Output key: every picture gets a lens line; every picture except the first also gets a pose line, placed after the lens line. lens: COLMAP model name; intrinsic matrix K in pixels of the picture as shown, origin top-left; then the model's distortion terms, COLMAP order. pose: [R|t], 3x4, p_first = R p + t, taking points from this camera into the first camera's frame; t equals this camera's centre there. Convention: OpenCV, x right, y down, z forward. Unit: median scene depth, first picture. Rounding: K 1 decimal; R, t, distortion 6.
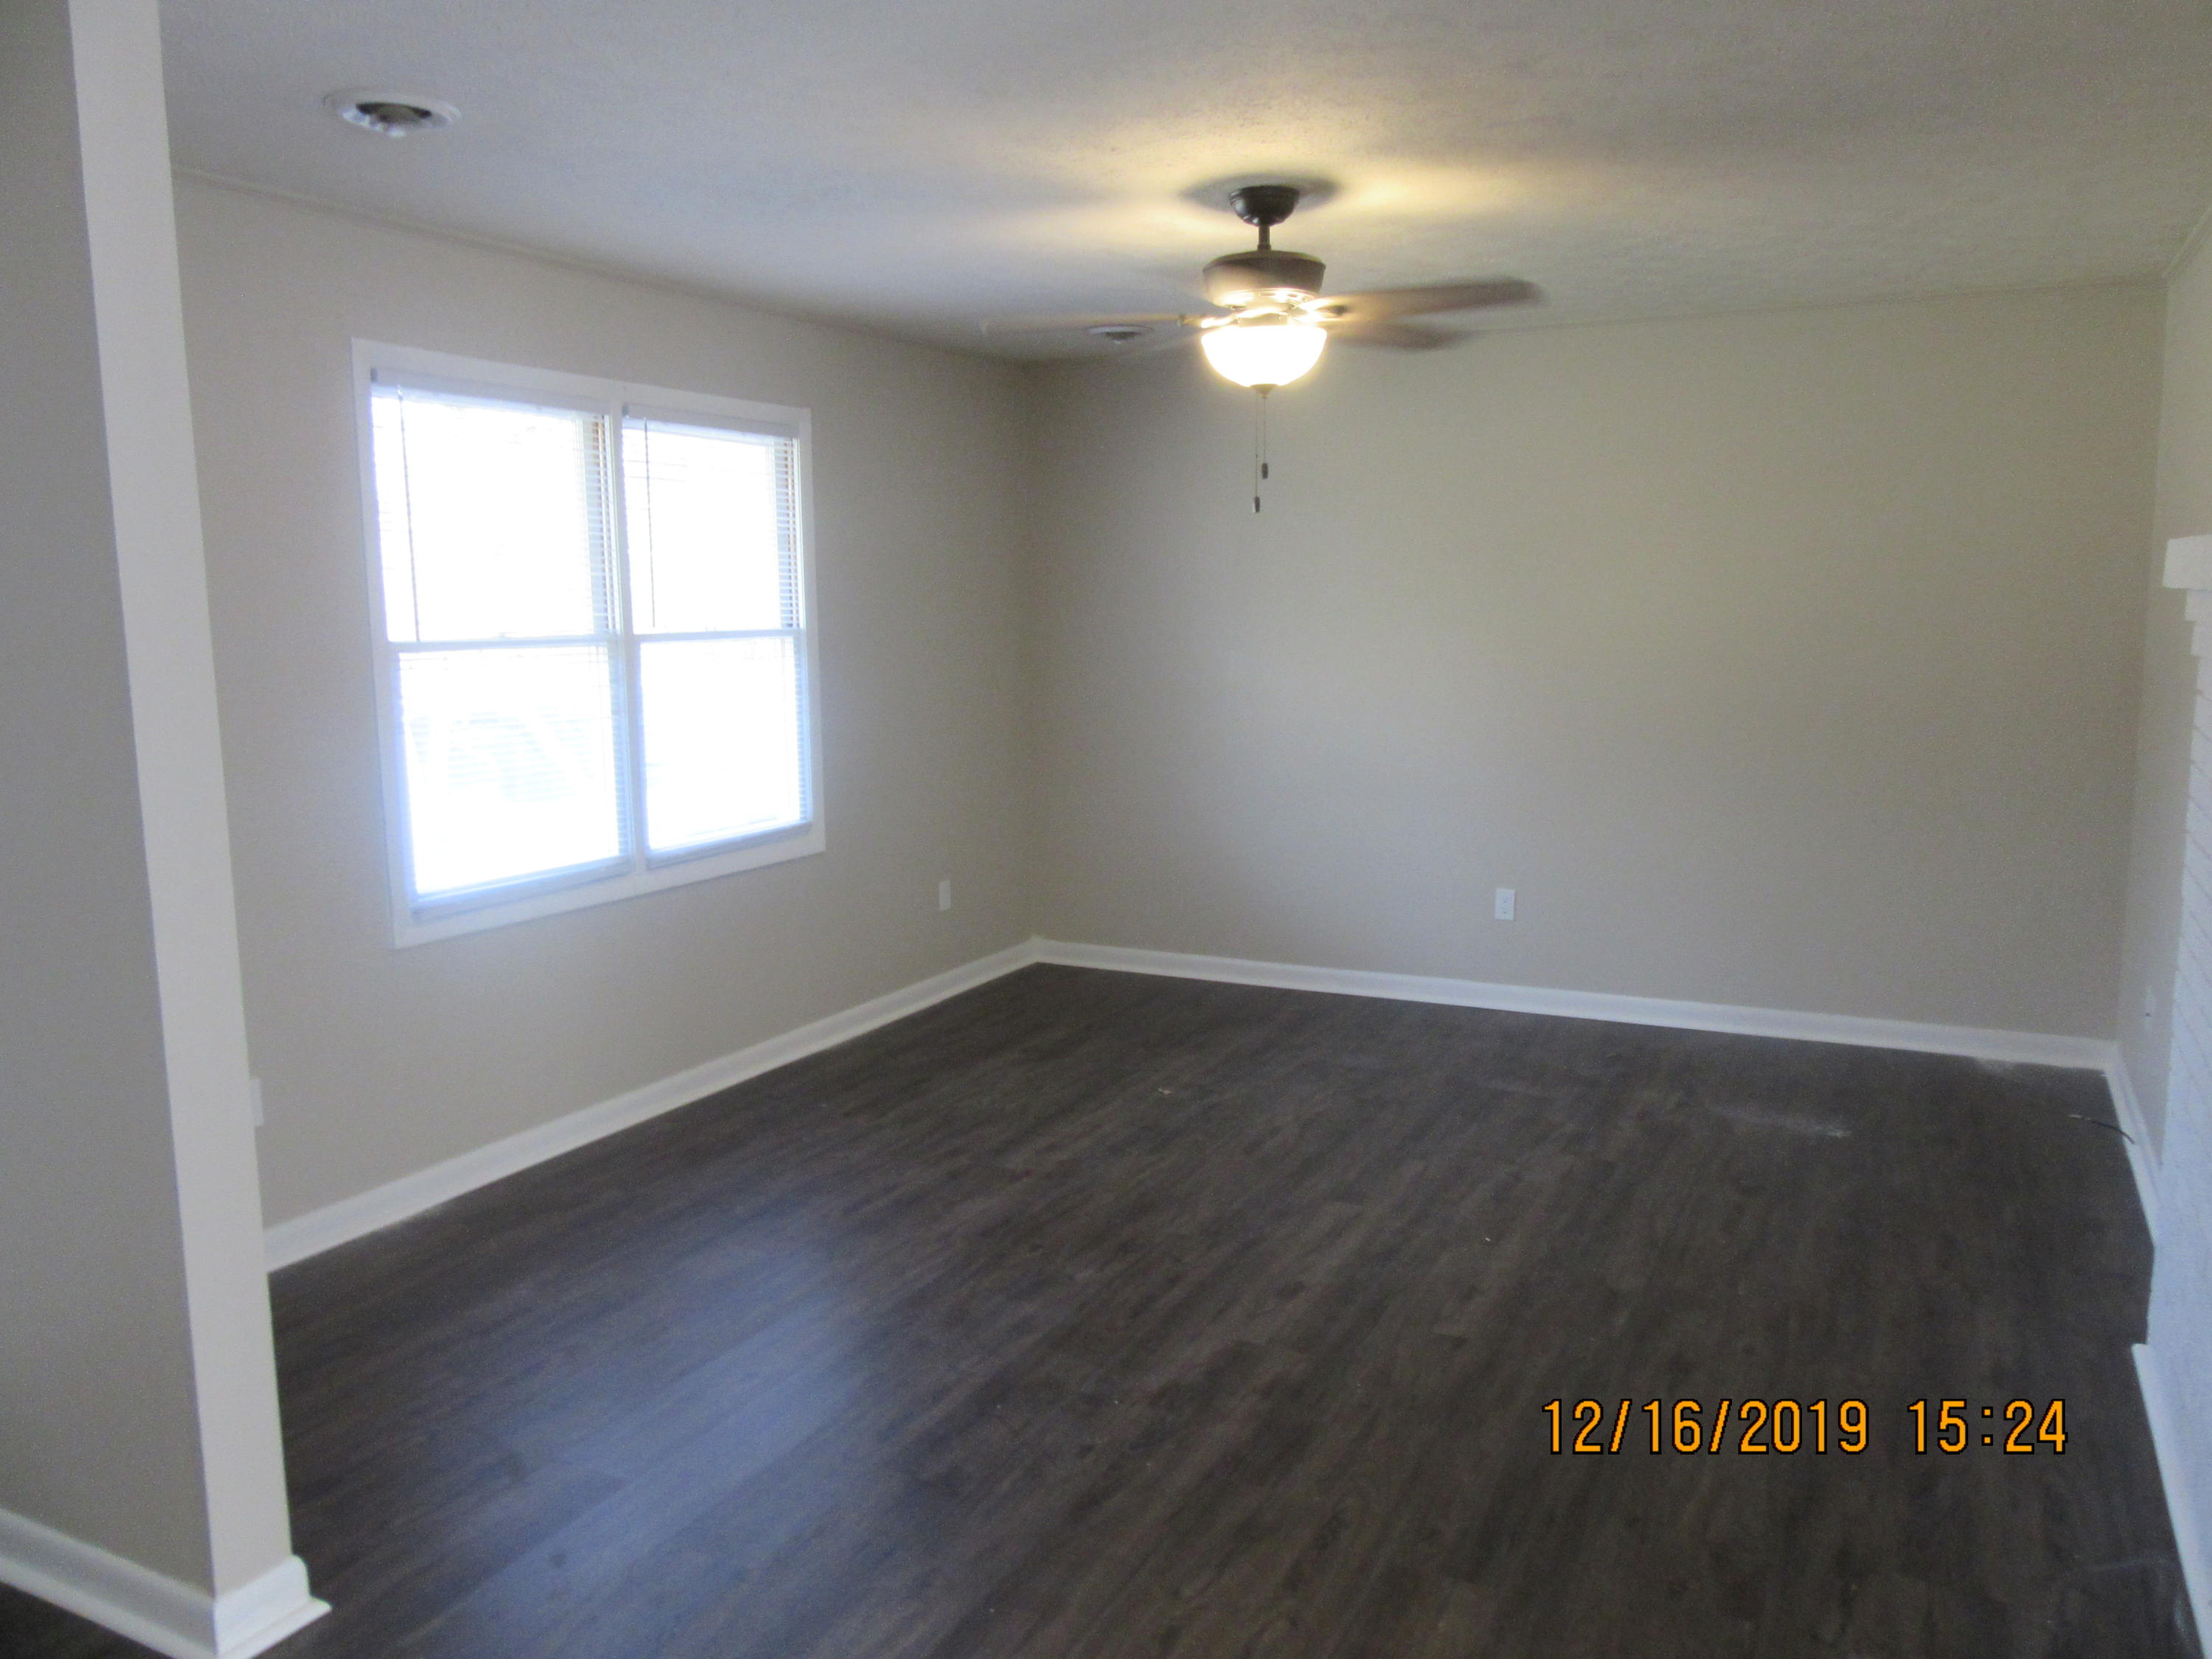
lens RADIAL K [[1629.3, 0, 1089.5], [0, 1629.3, 835.5], [0, 0, 1]] dist [-0.039553, 0.022027]
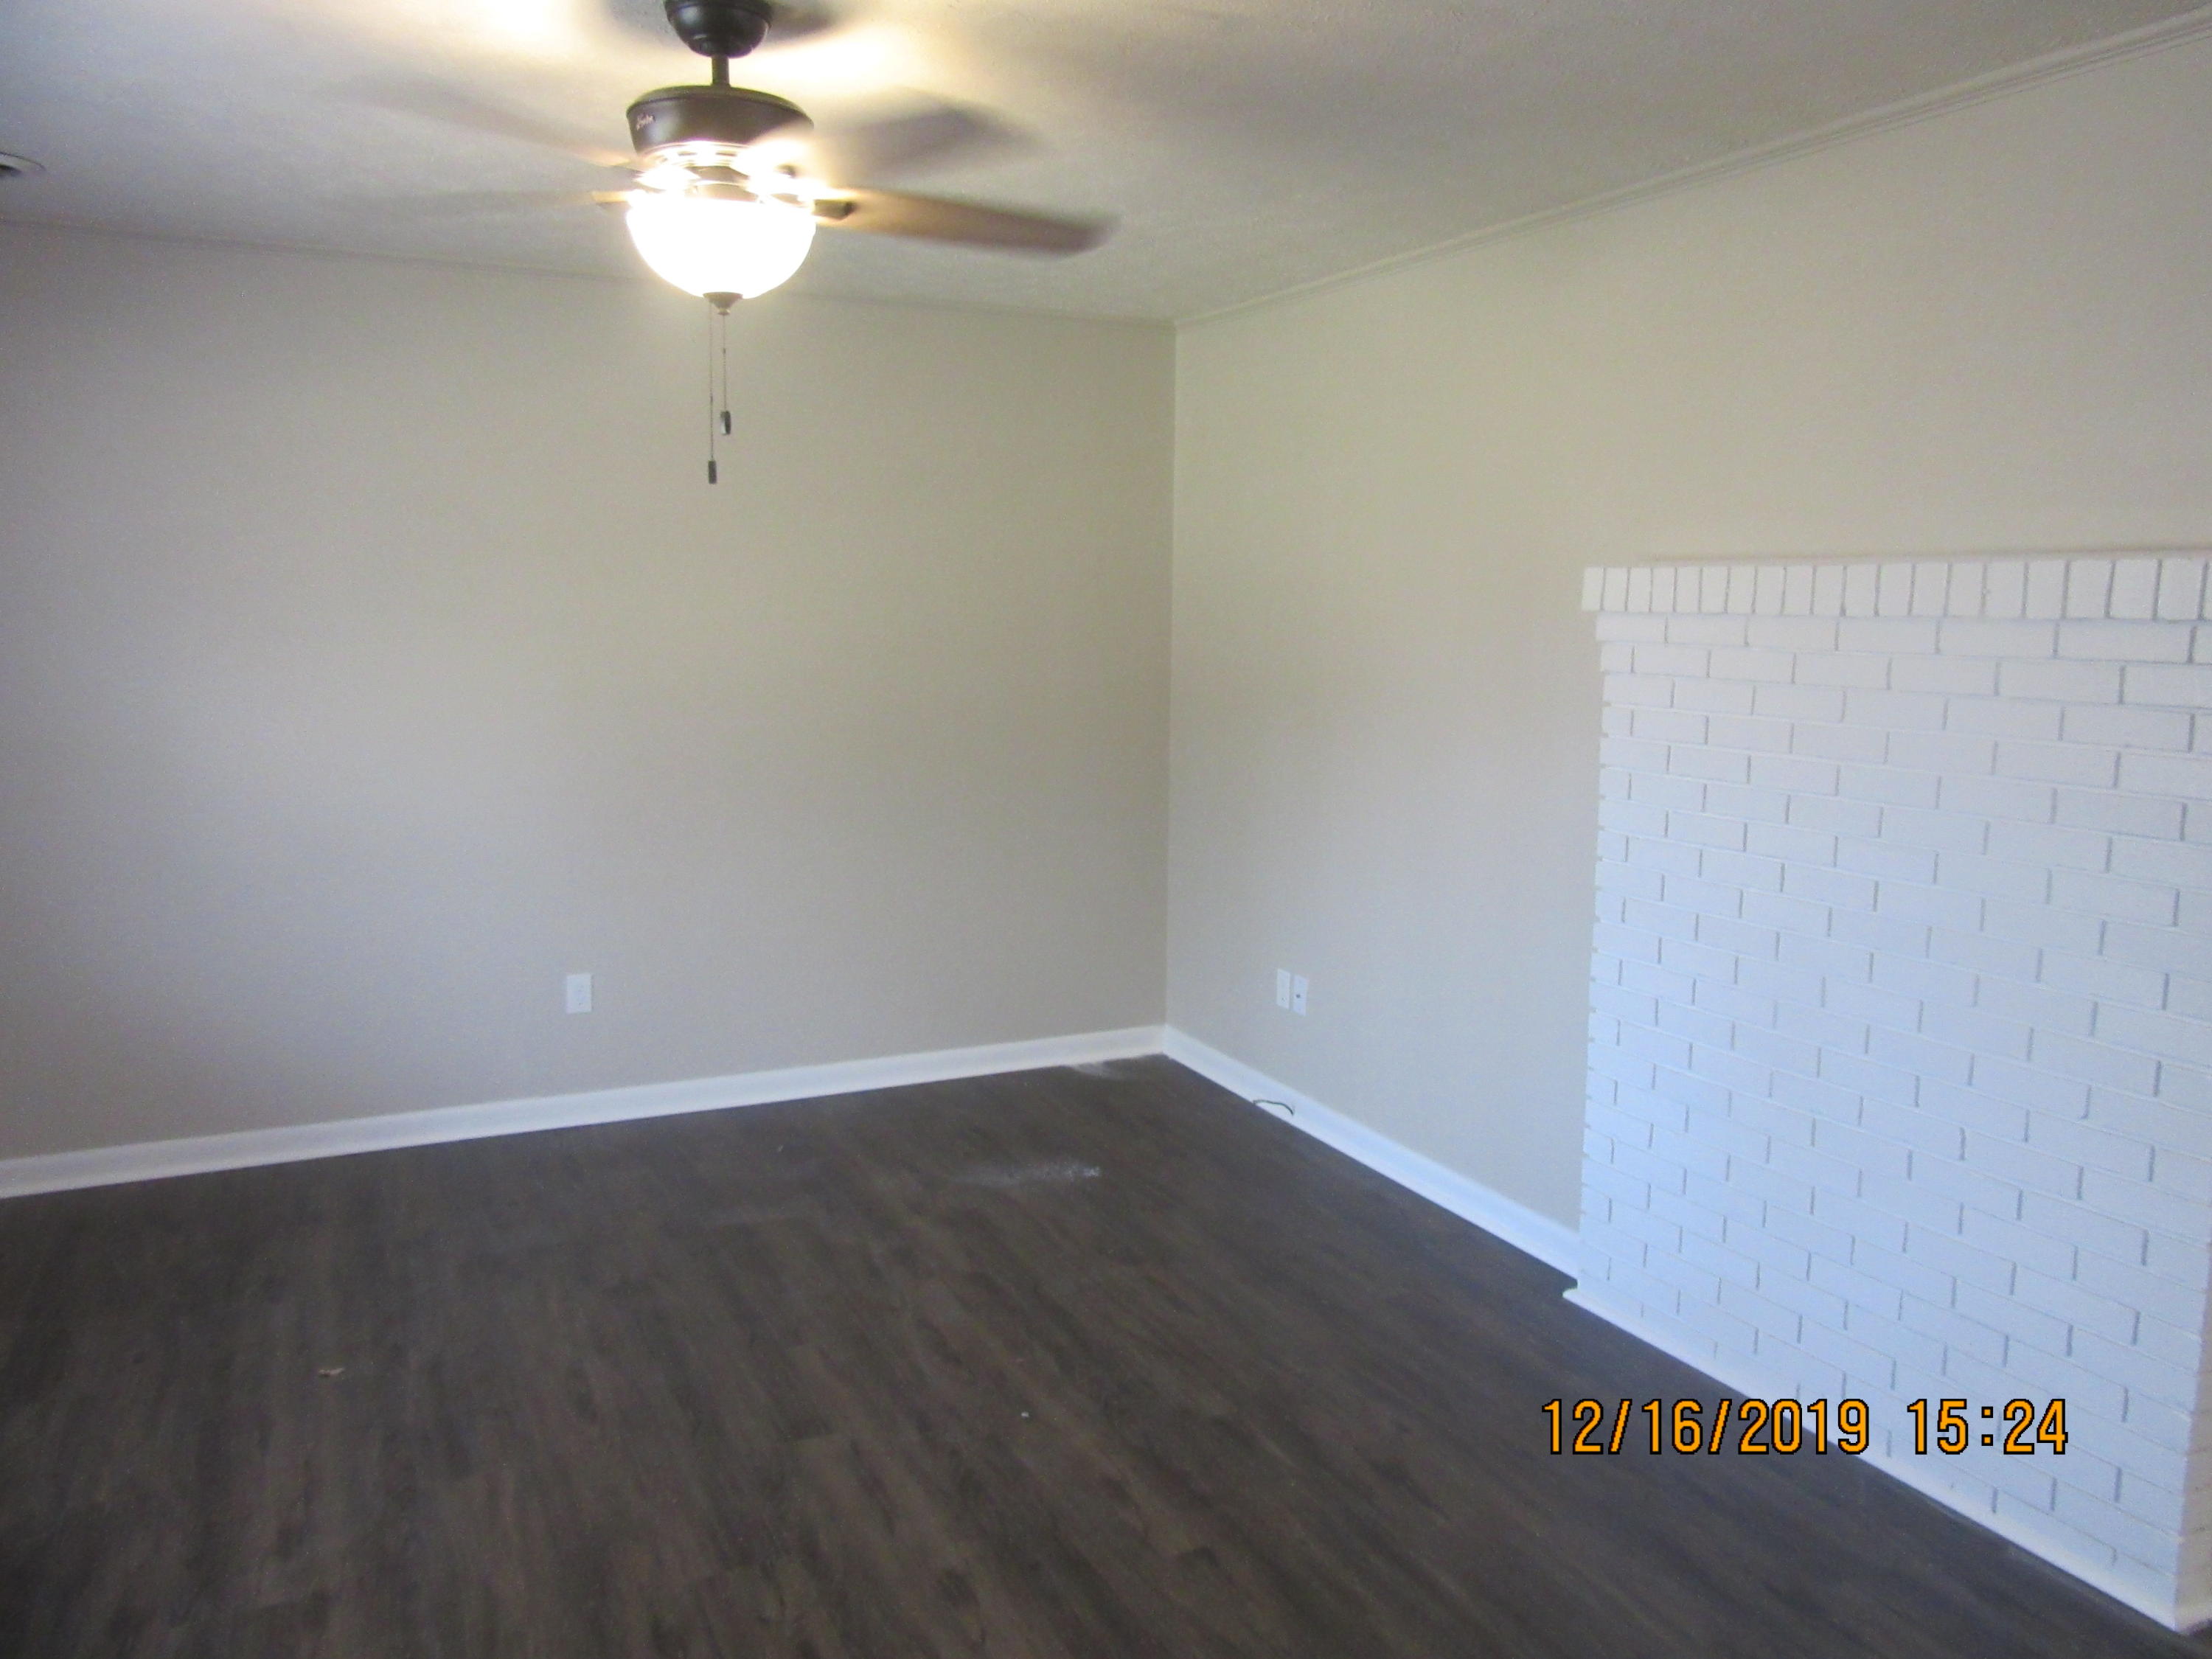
lens RADIAL K [[1629.3, 0, 1106.0], [0, 1629.3, 861.7], [0, 0, 1]] dist [-0.039553, 0.022027]
pose [[0.573638, -0.103077, 0.812598, -0.357413], [0.092852, 0.993839, 0.060520, -0.069567], [-0.813830, 0.040734, 0.579674, 0.484273]]
